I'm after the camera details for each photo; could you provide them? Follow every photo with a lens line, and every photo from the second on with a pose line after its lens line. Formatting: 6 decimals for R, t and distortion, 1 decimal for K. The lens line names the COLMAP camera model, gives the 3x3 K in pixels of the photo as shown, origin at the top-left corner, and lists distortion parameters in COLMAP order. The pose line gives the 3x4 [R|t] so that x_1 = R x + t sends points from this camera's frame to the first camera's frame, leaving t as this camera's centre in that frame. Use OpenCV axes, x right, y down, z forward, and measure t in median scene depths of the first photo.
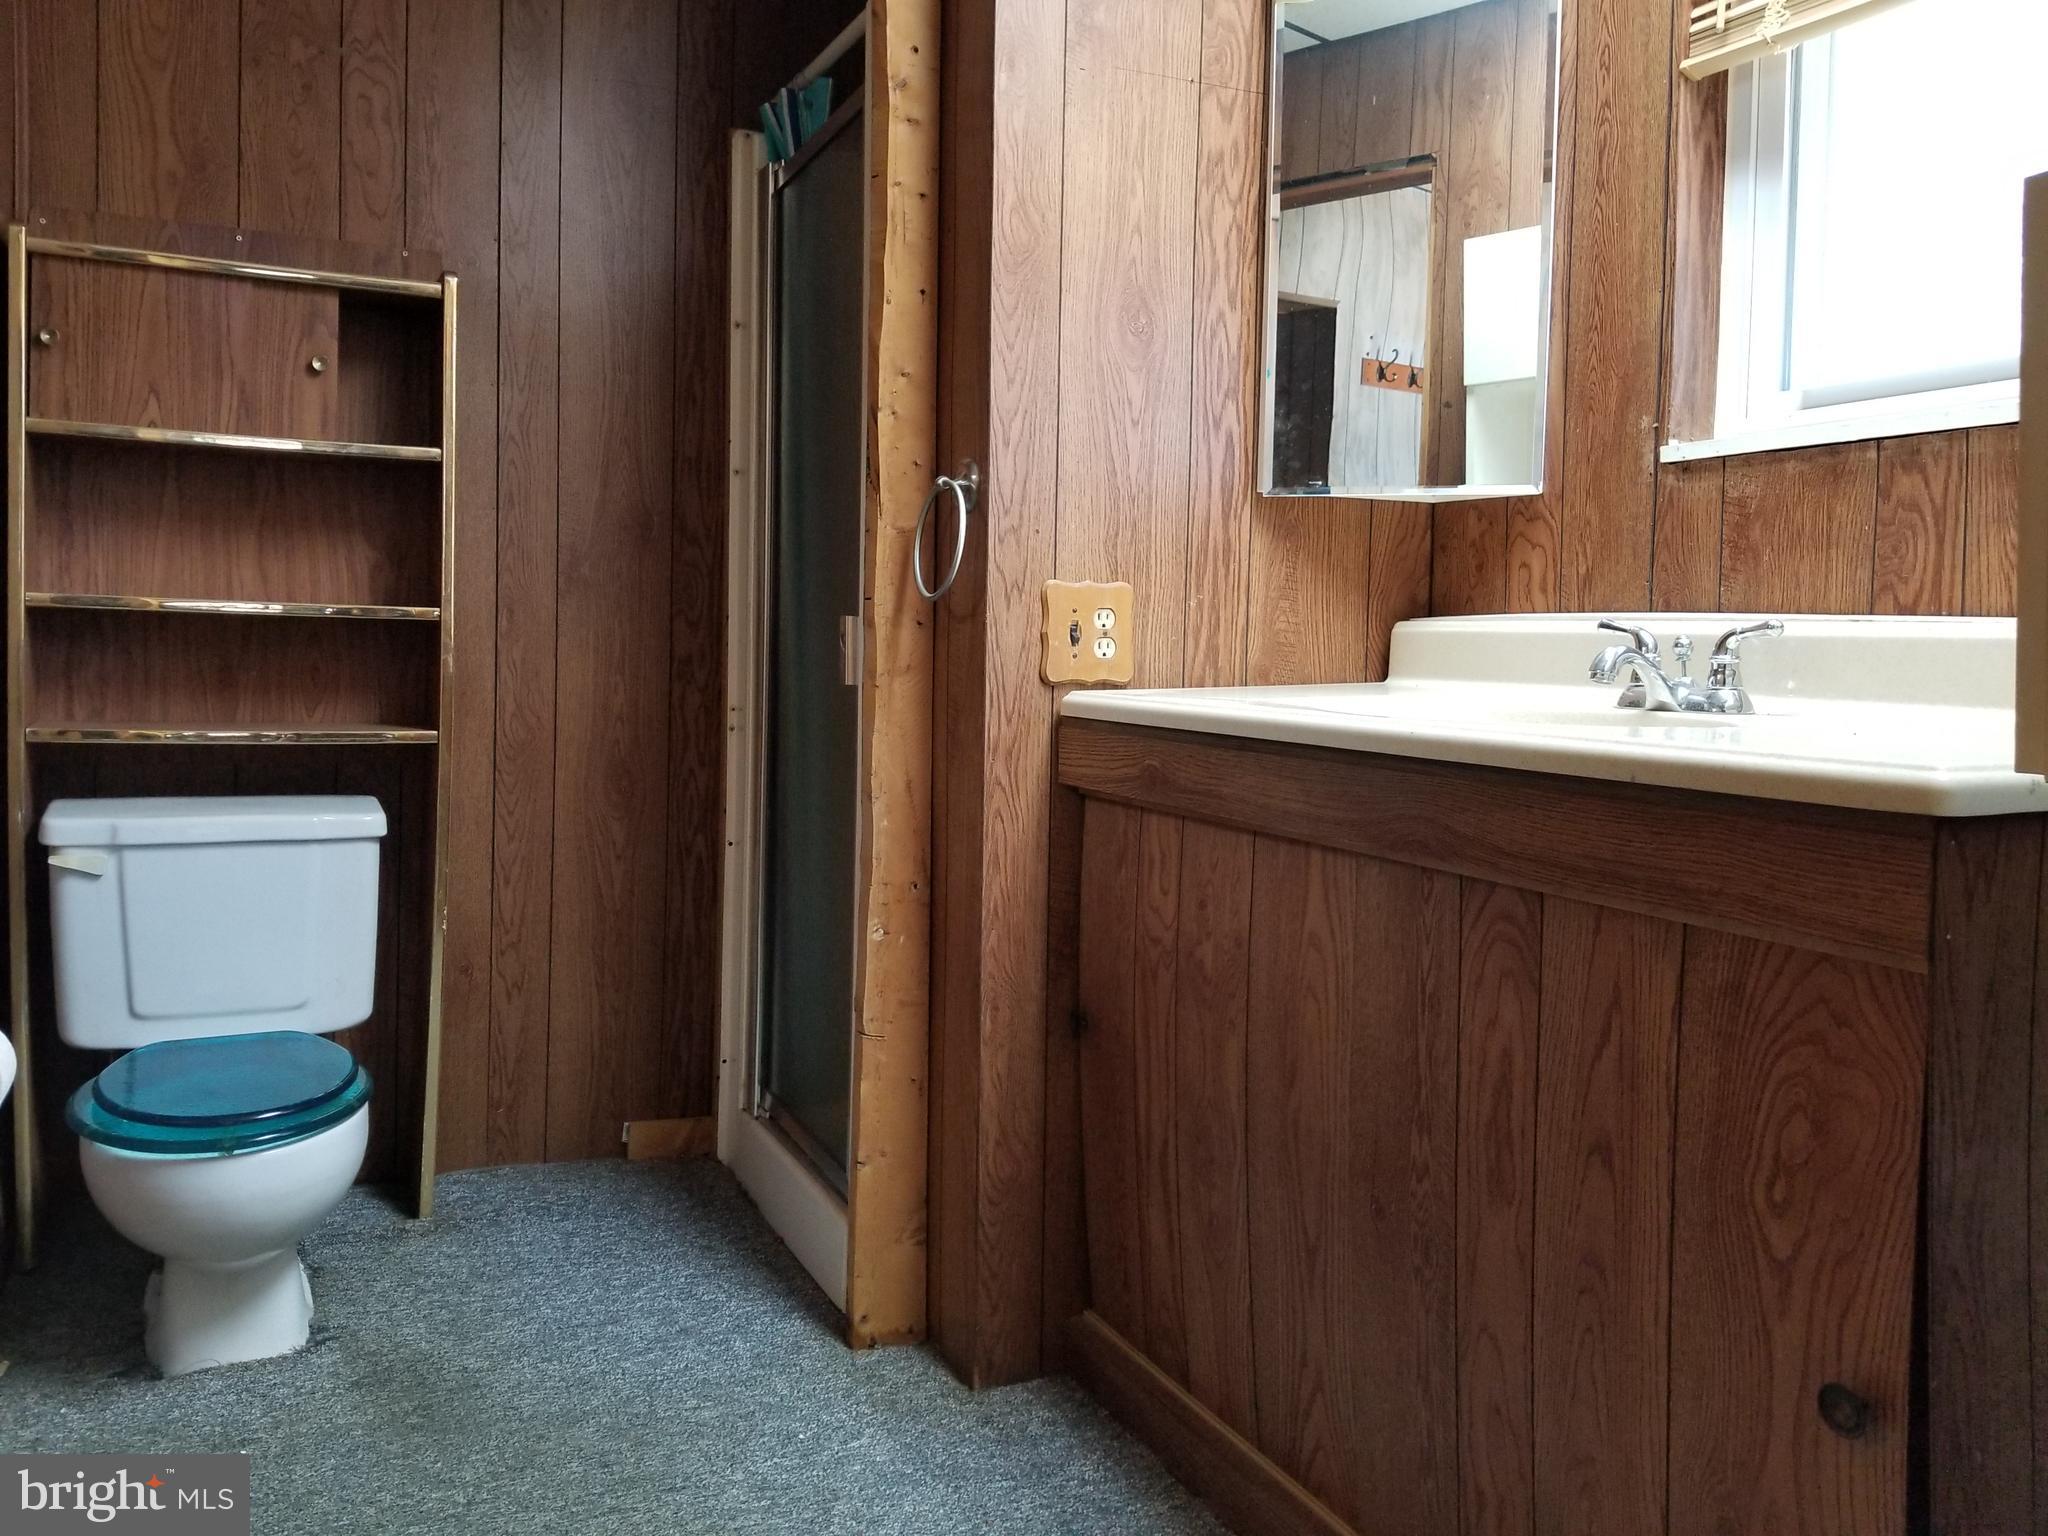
lens RADIAL K [[1640.0, 0, 1022.2], [0, 1640.0, 752.4], [0, 0, 1]] dist [0.086389, -0.148223]
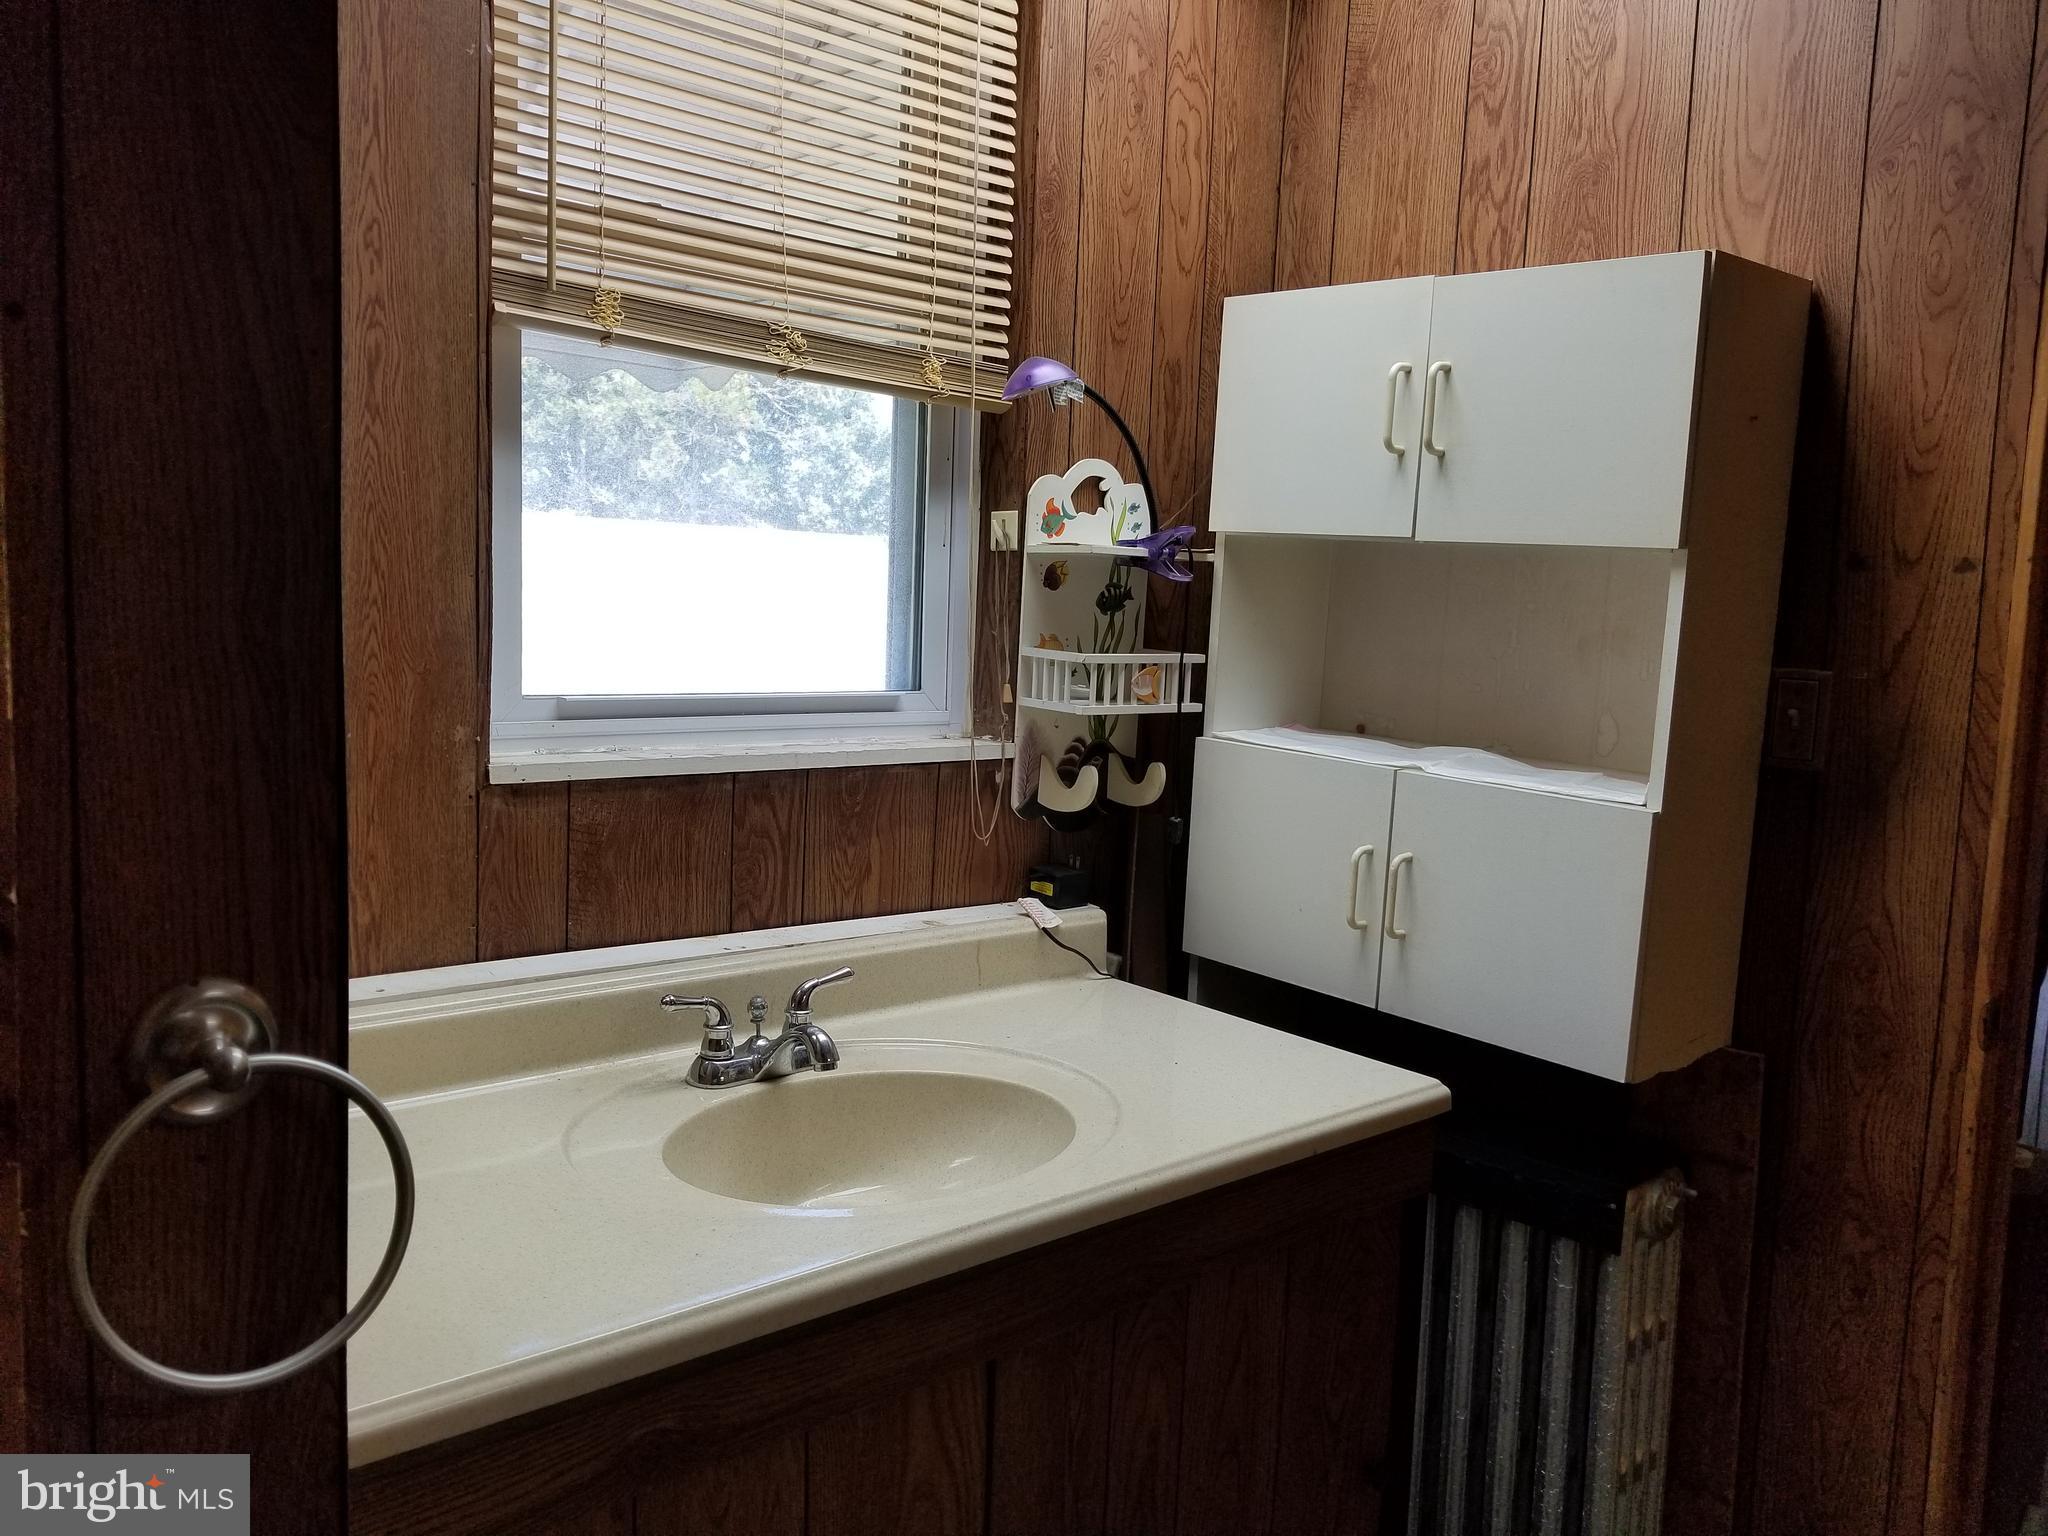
lens RADIAL K [[1640.0, 0, 1022.2], [0, 1640.0, 752.4], [0, 0, 1]] dist [0.086389, -0.148223]
pose [[-0.322475, -0.139114, 0.936300, -0.526423], [0.003058, 0.988983, 0.147995, -0.347706], [-0.946573, 0.050588, -0.318497, 1.125339]]
